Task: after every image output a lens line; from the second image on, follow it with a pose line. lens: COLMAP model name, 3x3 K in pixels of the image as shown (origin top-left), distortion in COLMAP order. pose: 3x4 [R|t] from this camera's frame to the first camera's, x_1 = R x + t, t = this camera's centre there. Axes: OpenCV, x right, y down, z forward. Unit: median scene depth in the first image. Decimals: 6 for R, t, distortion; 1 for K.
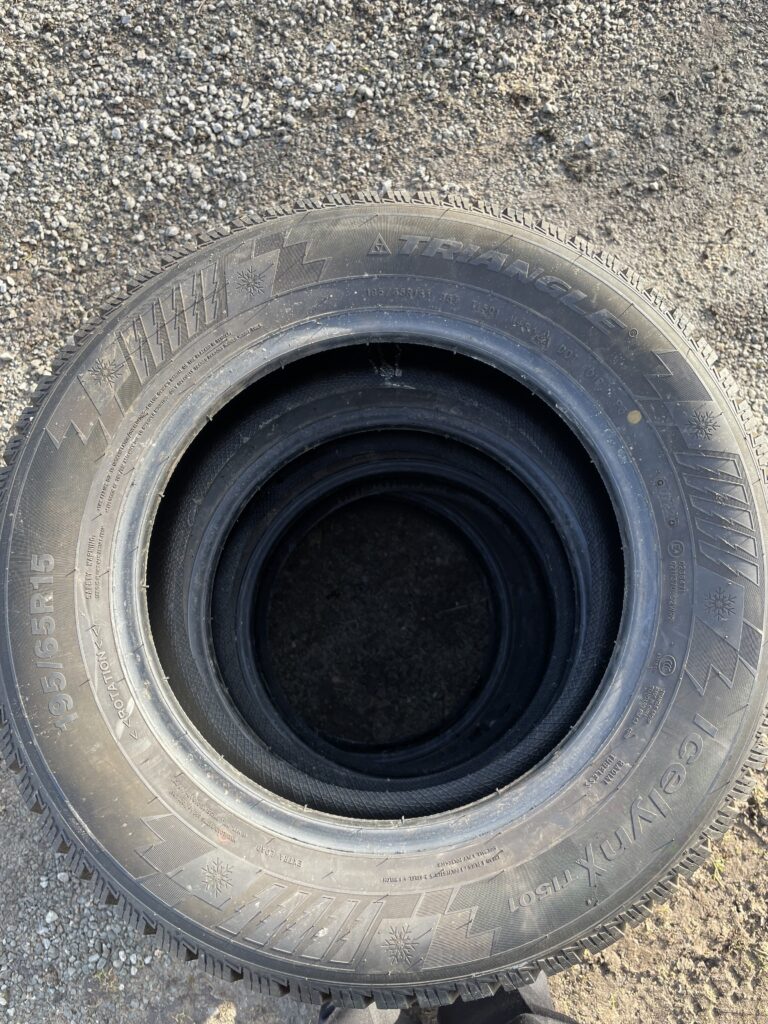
lens RADIAL K [[756.1, 0, 385.7], [0, 756.1, 518.0], [0, 0, 1]] dist [0.076743, -0.104647]
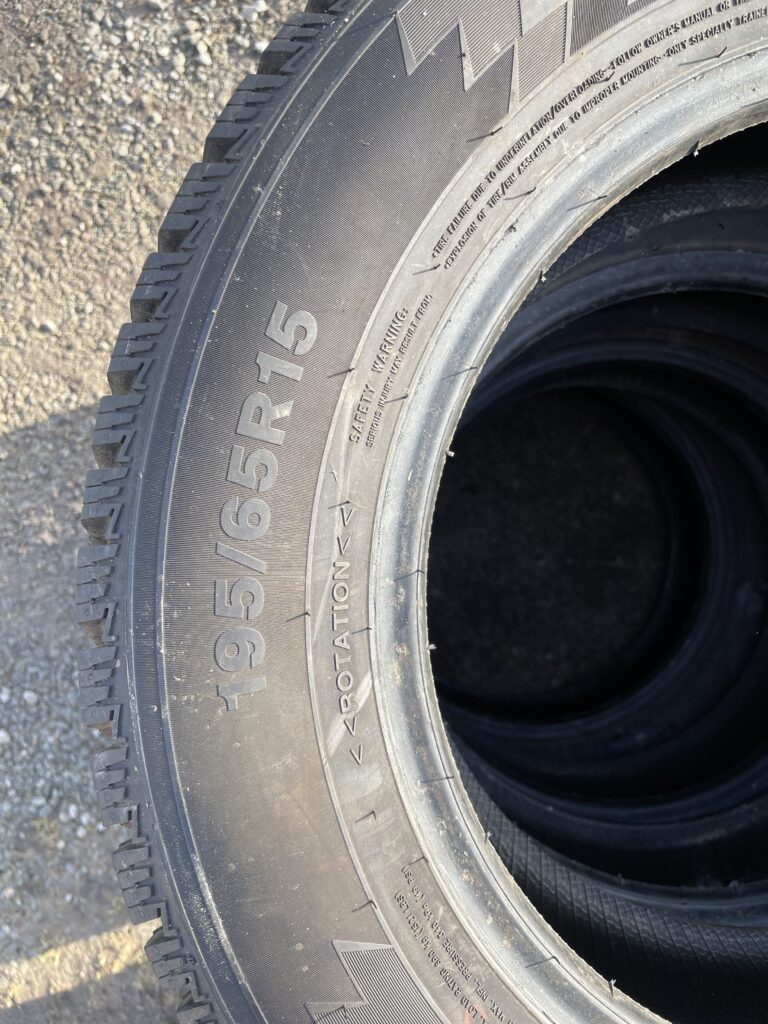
lens RADIAL K [[756.1, 0, 385.7], [0, 756.1, 518.0], [0, 0, 1]] dist [0.076743, -0.104647]
pose [[0.933085, 0.357246, 0.041578, -0.378217], [-0.358902, 0.917398, 0.171962, 0.063944], [0.023289, -0.175378, 0.984226, 0.558572]]
